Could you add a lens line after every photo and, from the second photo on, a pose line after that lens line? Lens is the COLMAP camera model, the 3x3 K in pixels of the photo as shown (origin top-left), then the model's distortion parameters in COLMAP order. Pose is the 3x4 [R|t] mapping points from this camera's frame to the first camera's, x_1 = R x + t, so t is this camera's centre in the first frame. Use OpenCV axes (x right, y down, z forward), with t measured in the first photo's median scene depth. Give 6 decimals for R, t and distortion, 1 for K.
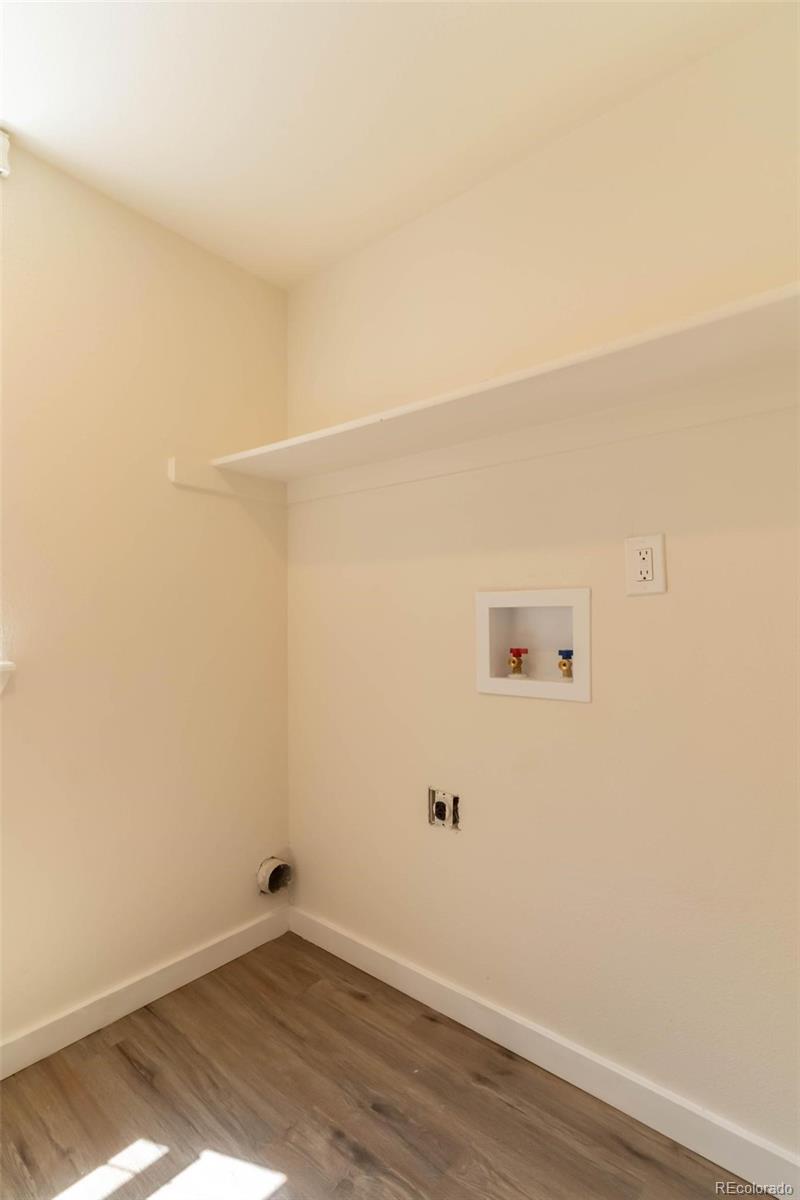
lens RADIAL K [[579.5, 0, 395.1], [0, 579.5, 603.0], [0, 0, 1]] dist [0.006632, -0.002435]
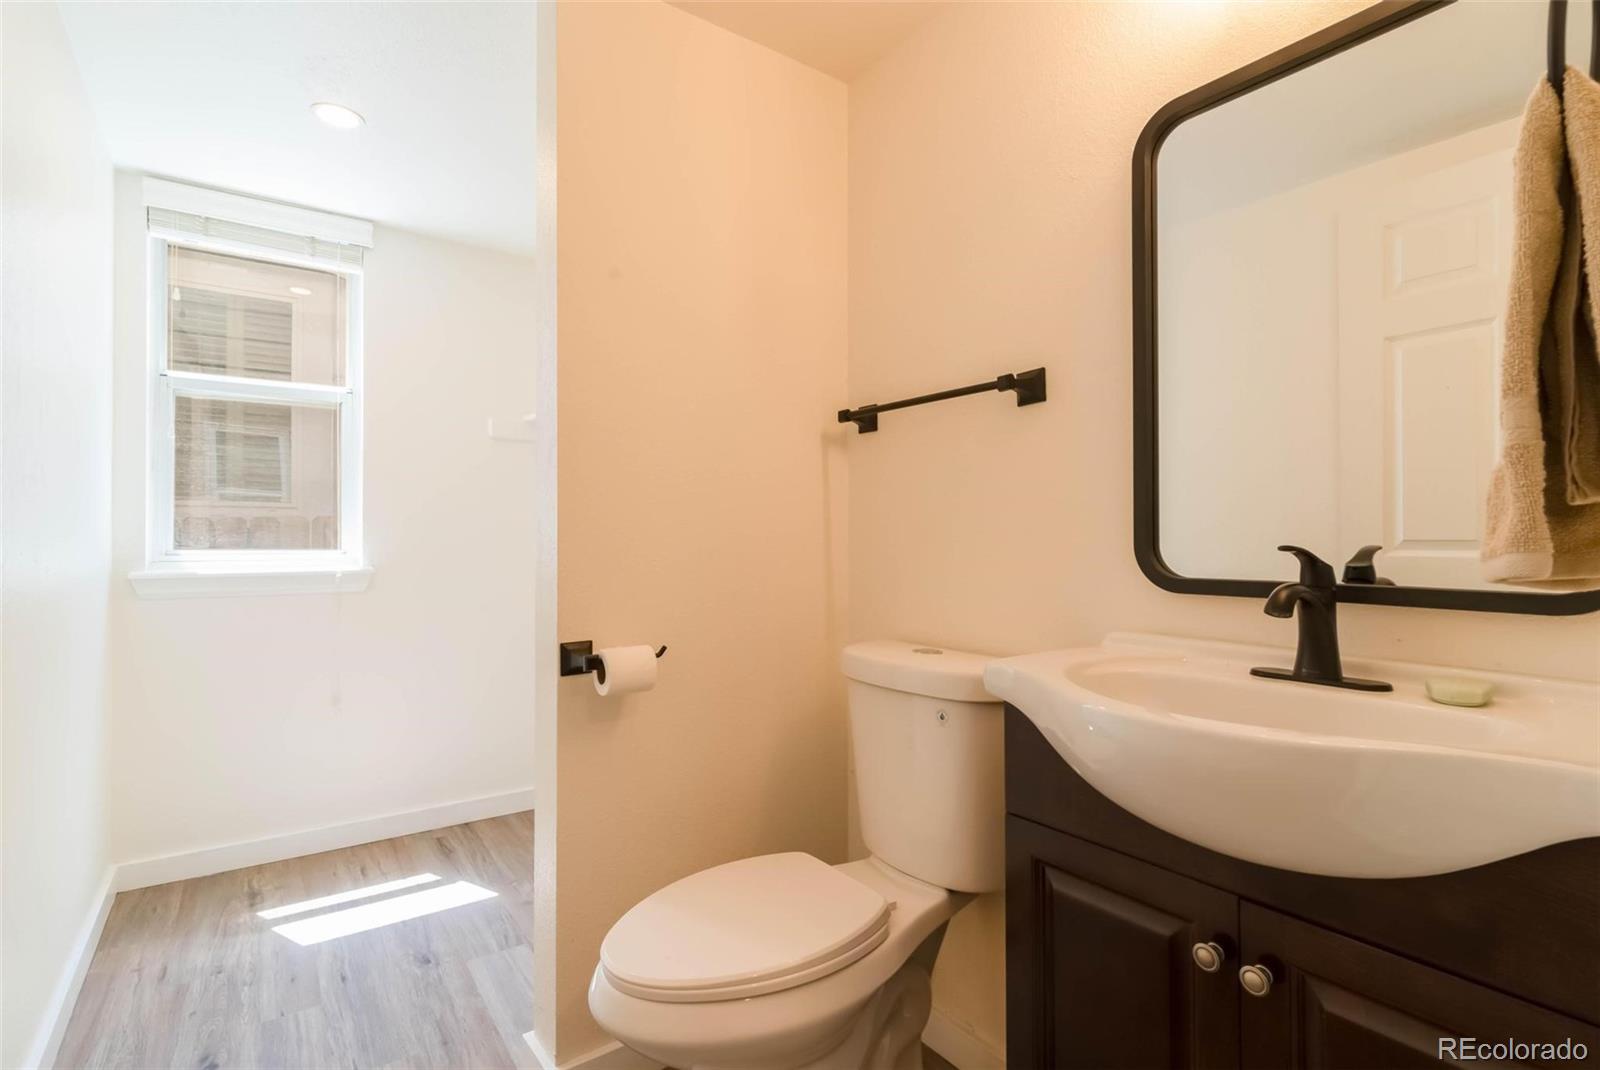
lens RADIAL K [[772.7, 0, 788.4], [0, 772.7, 530.7], [0, 0, 1]] dist [0.006632, -0.002435]
pose [[0.969325, 0.015824, -0.245274, 0.857458], [-0.017664, 0.999830, -0.005303, 0.009443], [0.245149, 0.009473, 0.969439, -0.668231]]
